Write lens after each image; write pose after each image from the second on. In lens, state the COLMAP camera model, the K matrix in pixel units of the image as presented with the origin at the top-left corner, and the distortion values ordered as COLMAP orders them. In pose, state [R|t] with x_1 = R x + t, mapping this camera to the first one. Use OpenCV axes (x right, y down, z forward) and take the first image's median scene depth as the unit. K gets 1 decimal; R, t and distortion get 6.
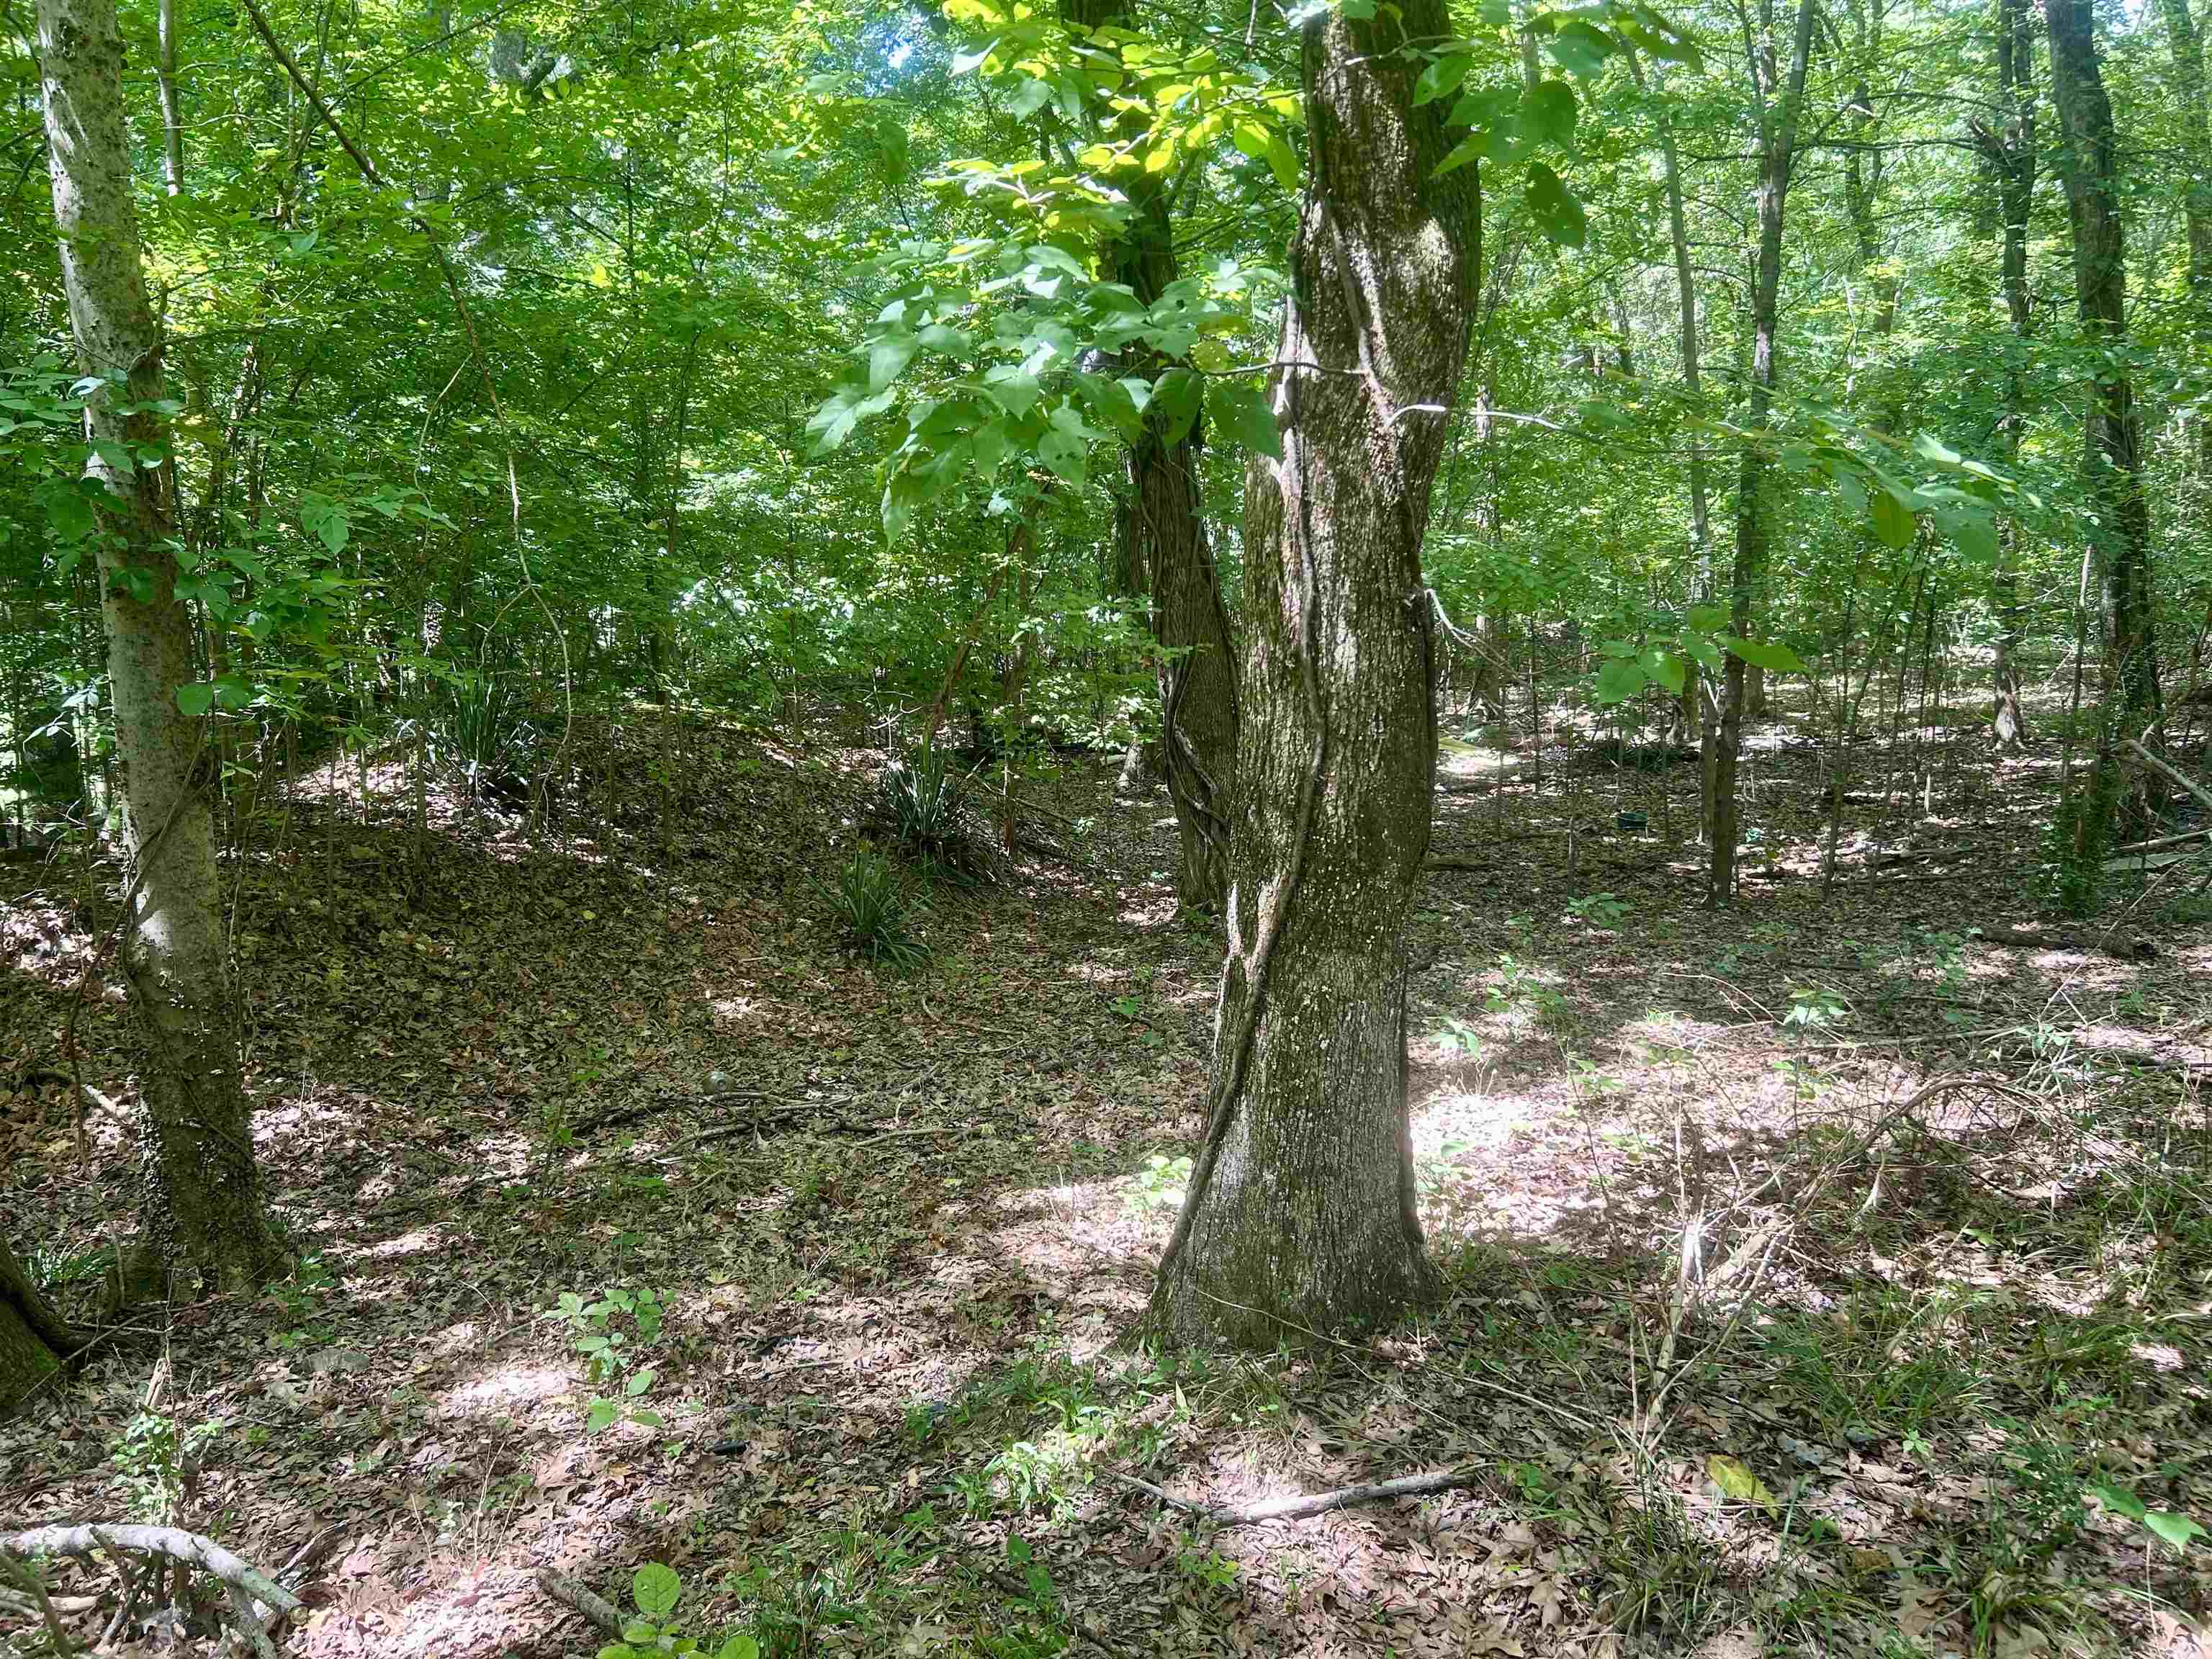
lens RADIAL K [[1683.2, 0, 1111.2], [0, 1683.2, 859.6], [0, 0, 1]] dist [-0.004994, -0.000748]
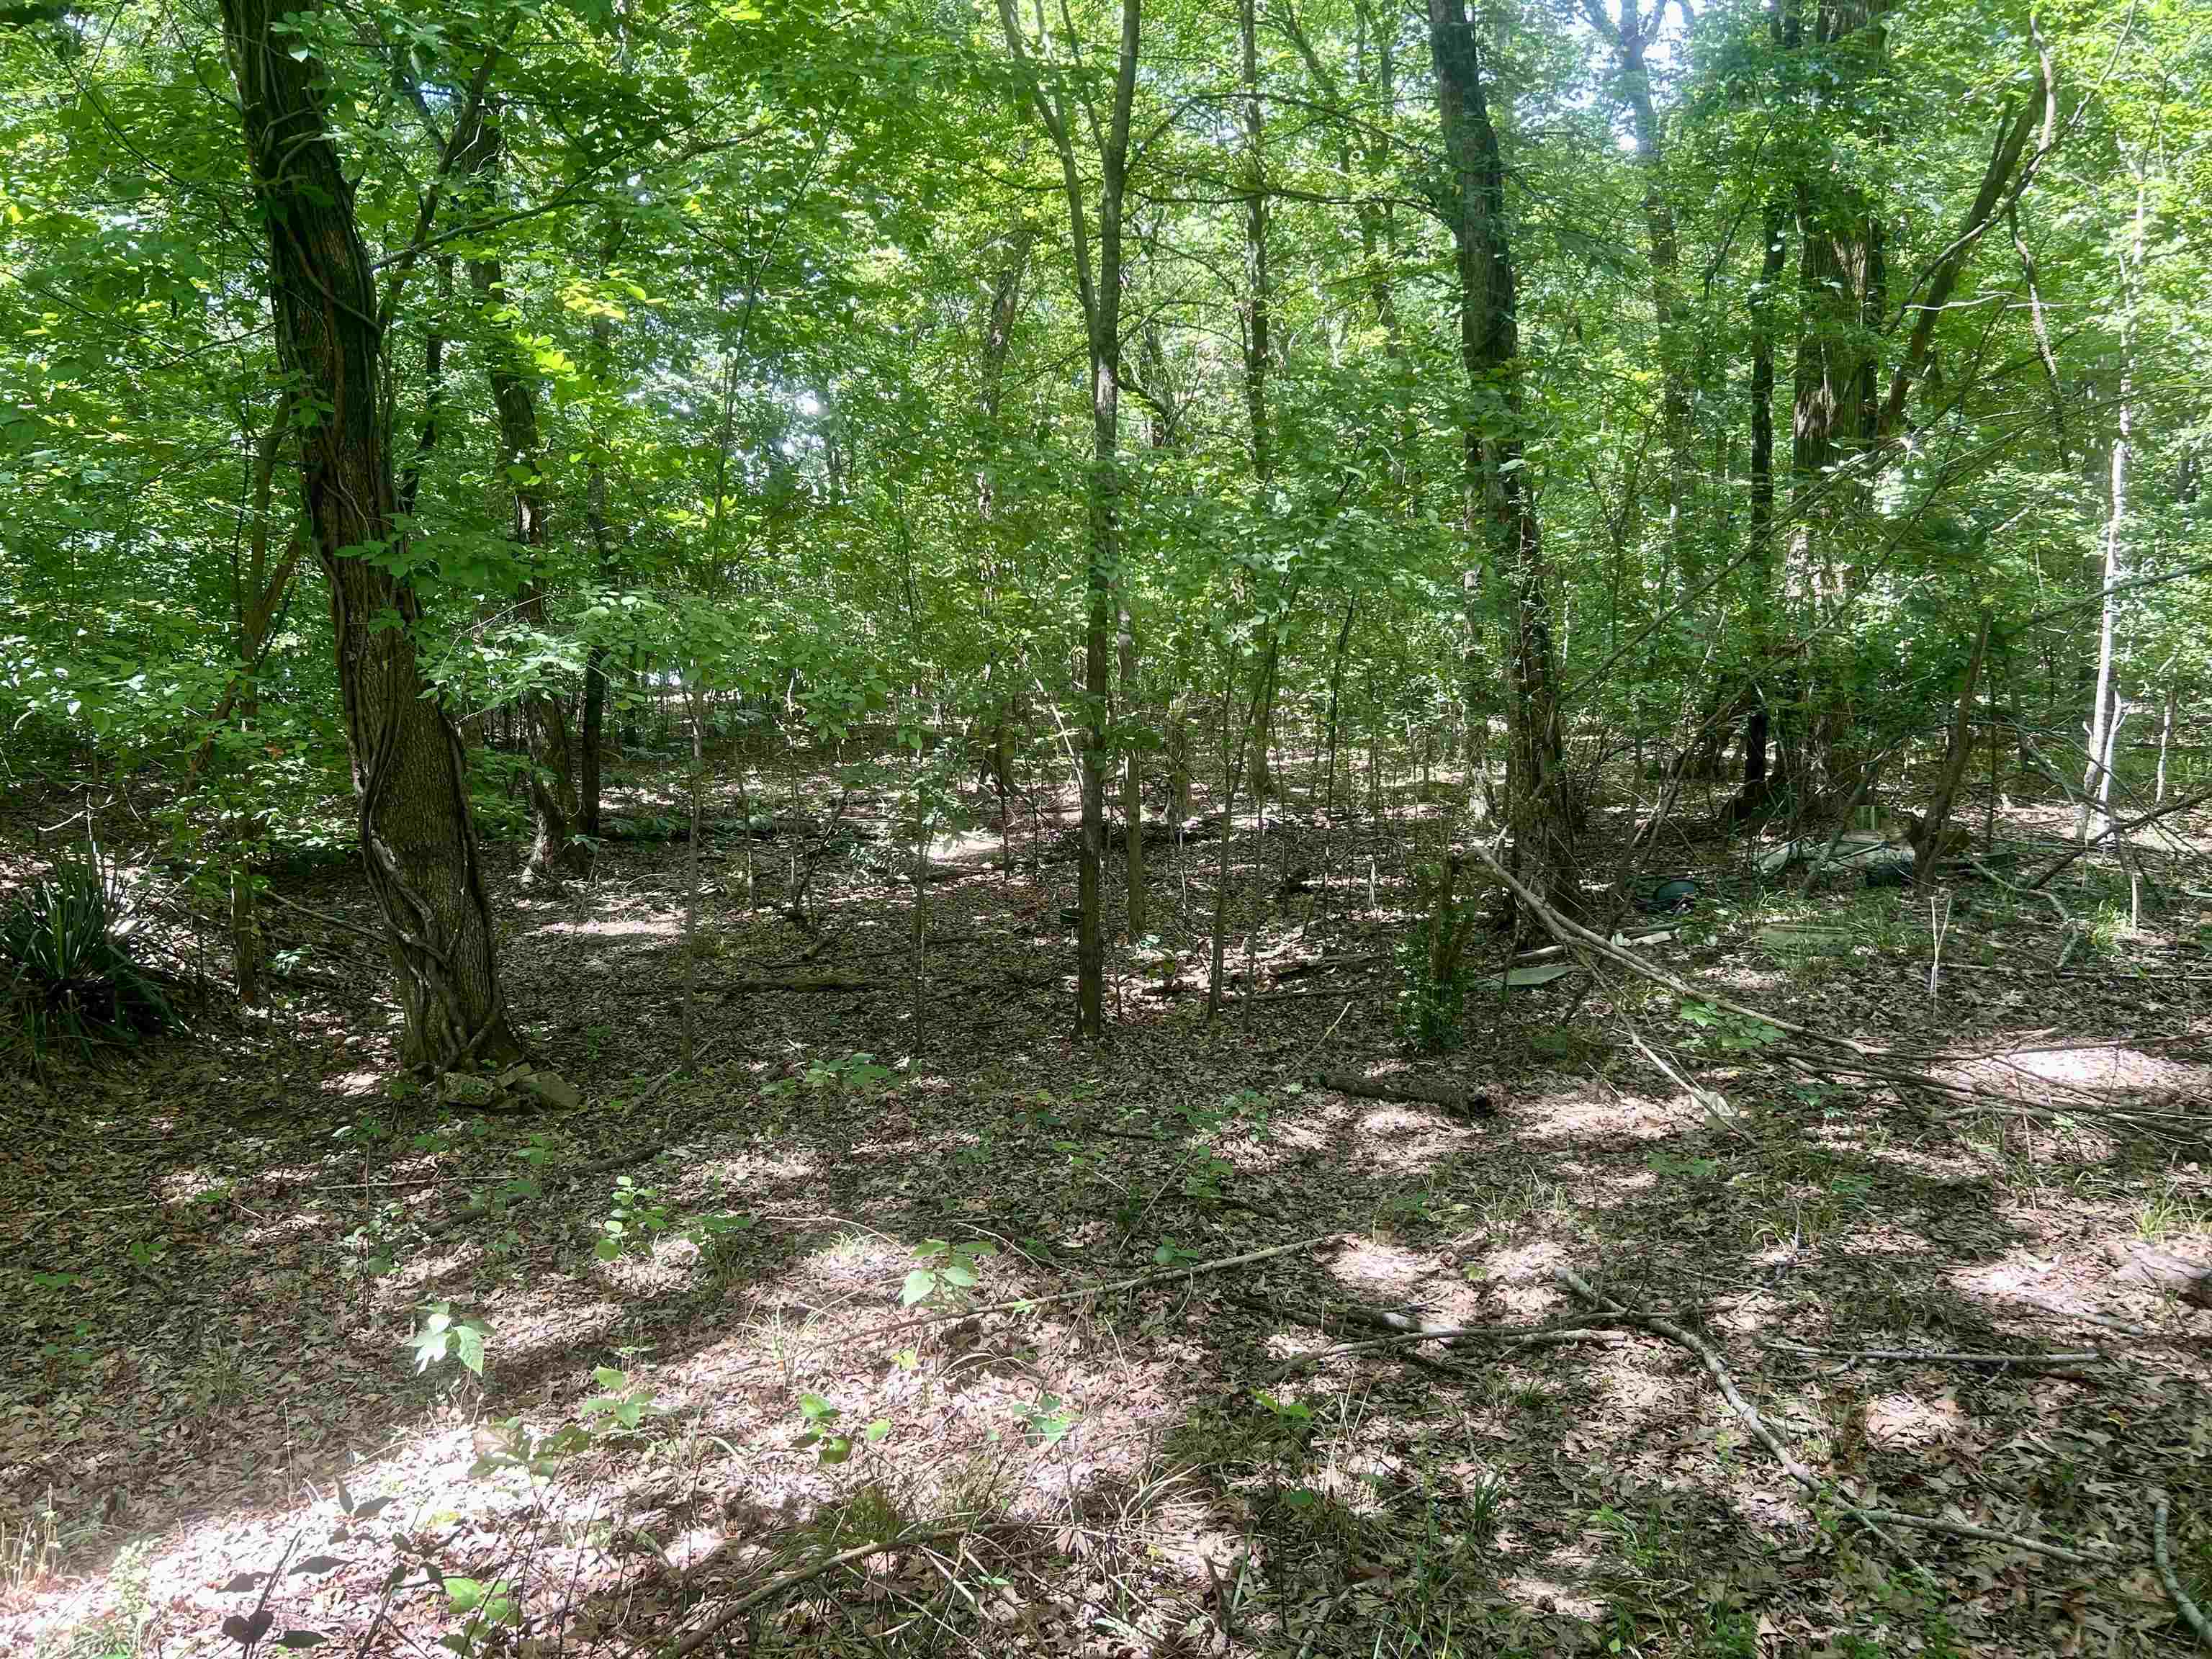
lens RADIAL K [[1677.7, 0, 1106.0], [0, 1677.7, 829.5], [0, 0, 1]] dist [0.043442, -0.000218]
pose [[0.978386, -0.012659, 0.206399, 0.209081], [0.024060, 0.998314, -0.052822, -0.032587], [-0.205382, 0.056646, 0.977041, 0.178989]]
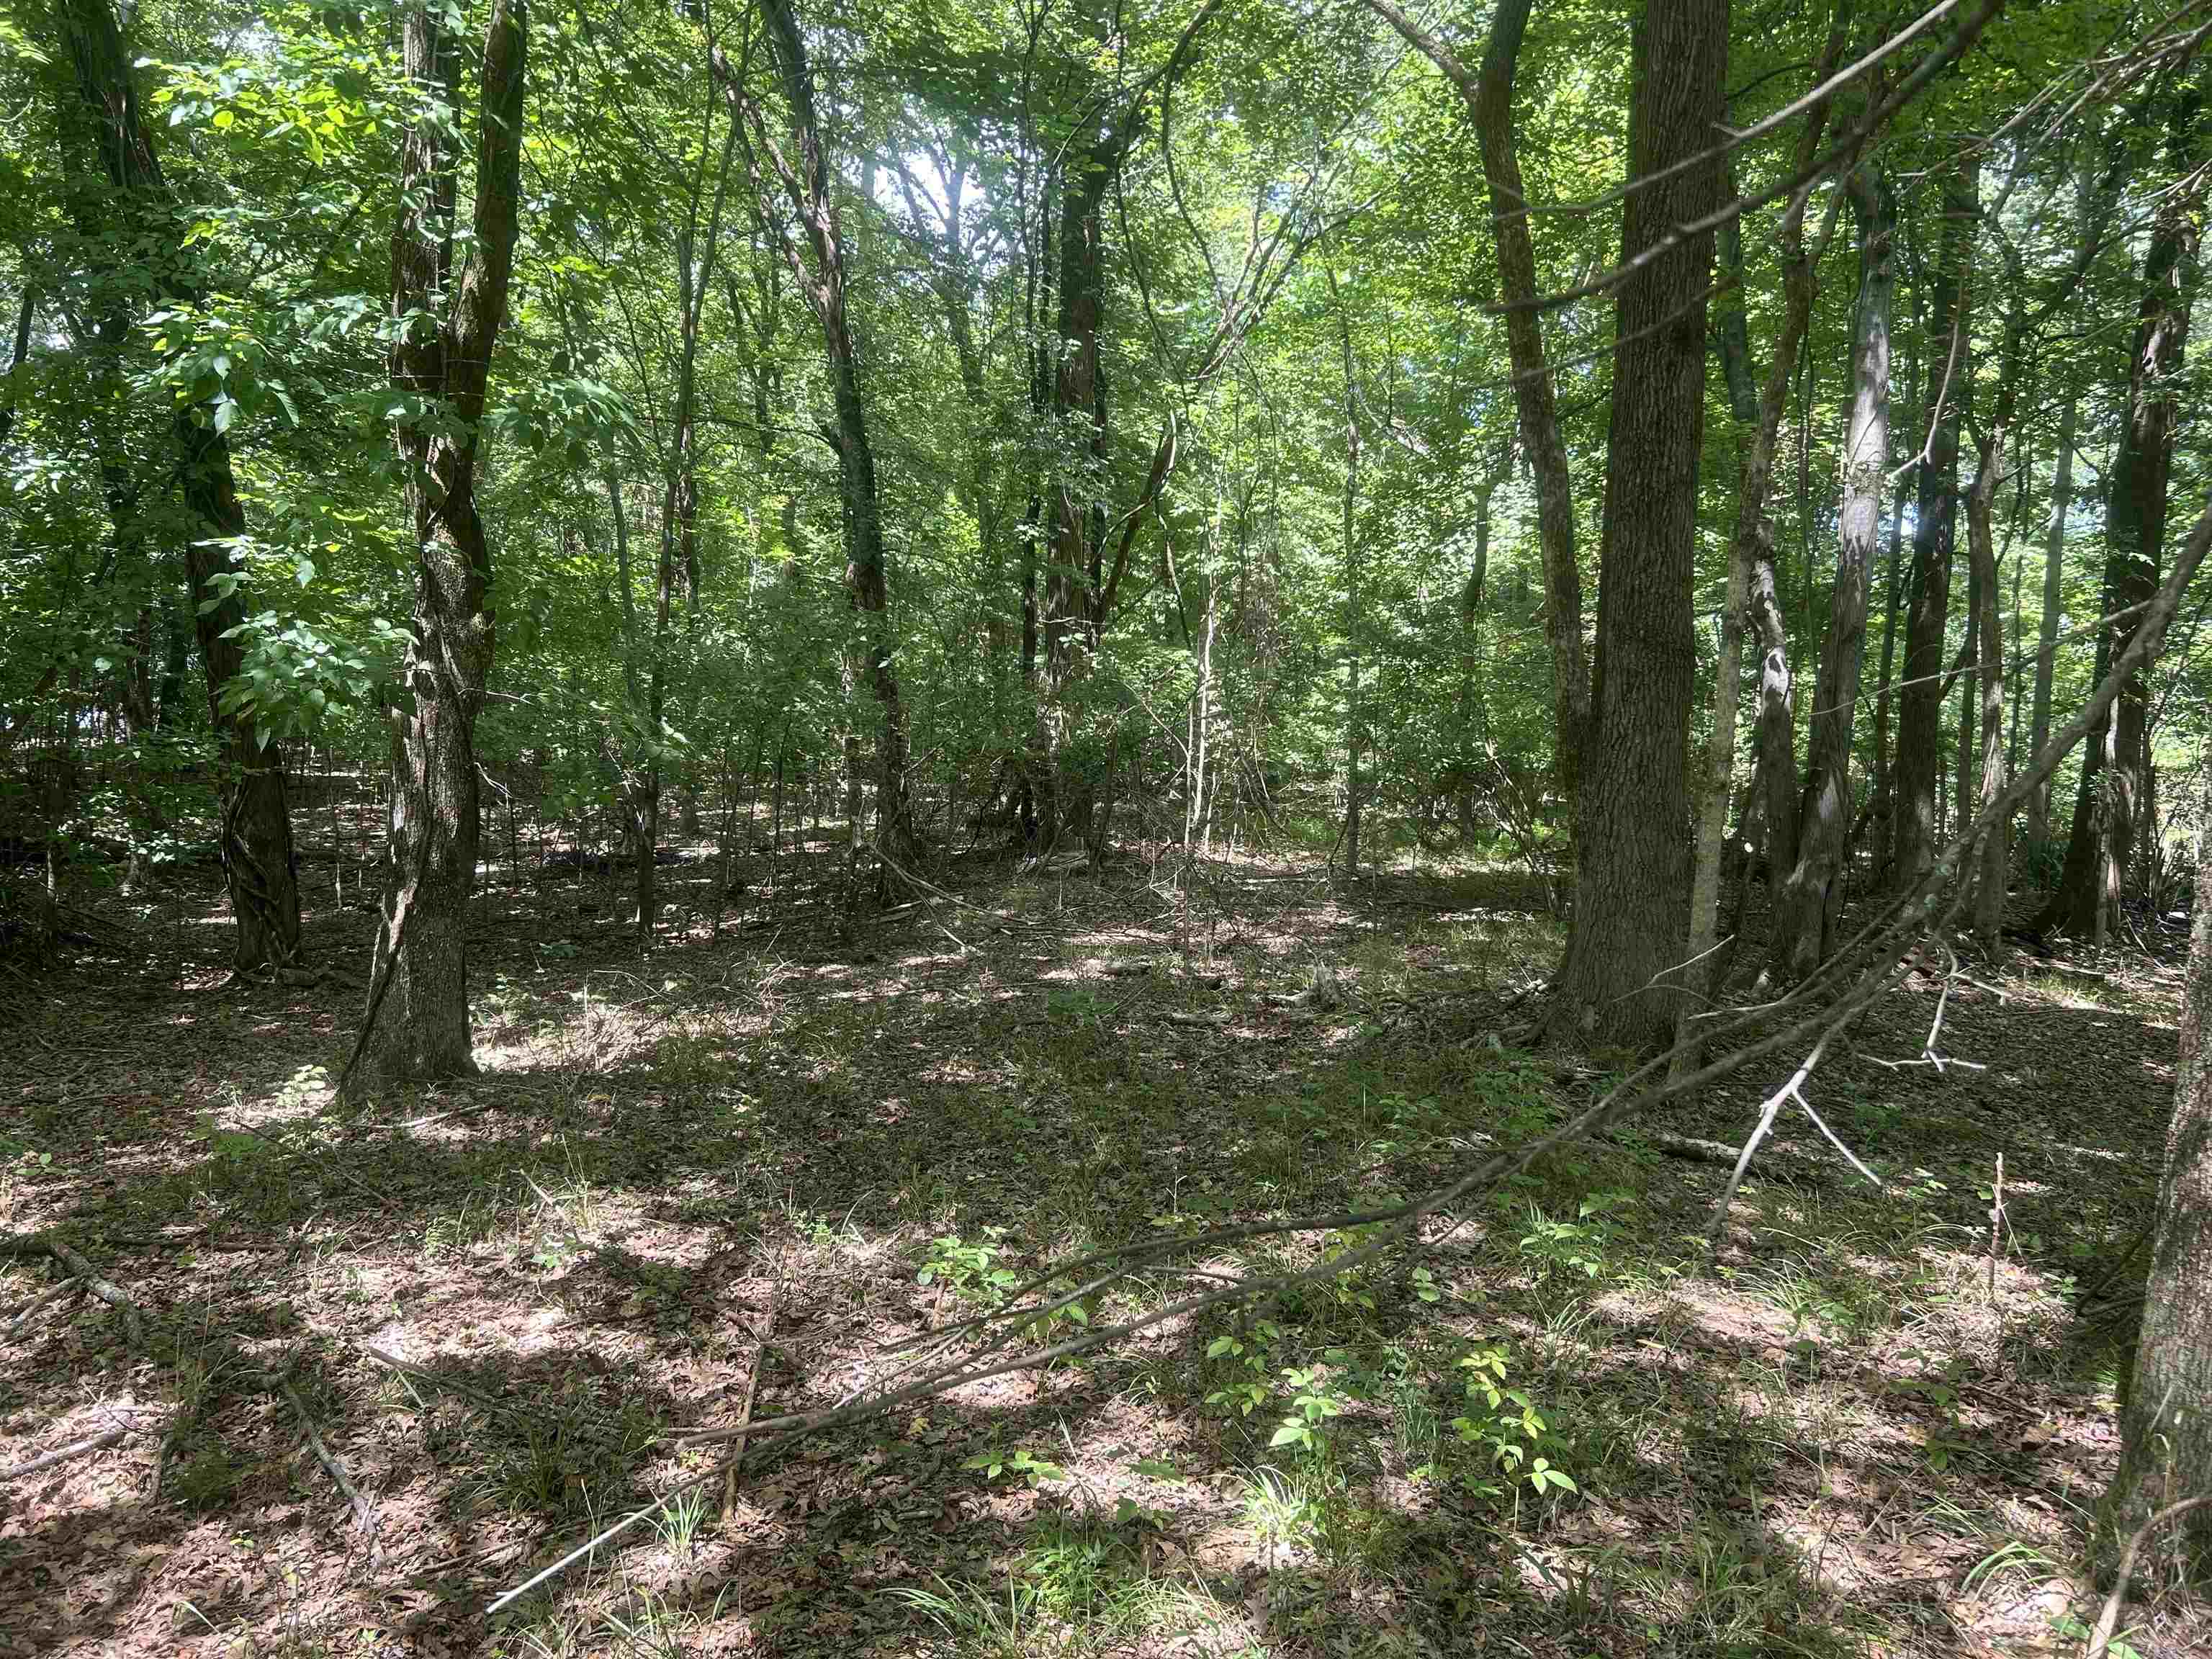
lens RADIAL K [[1677.7, 0, 1106.0], [0, 1677.7, 829.5], [0, 0, 1]] dist [0.043442, -0.000218]
pose [[0.831419, 0.008896, 0.555575, -0.131859], [0.041778, 0.996041, -0.078469, 0.051190], [-0.554074, 0.088451, 0.827755, -0.479753]]
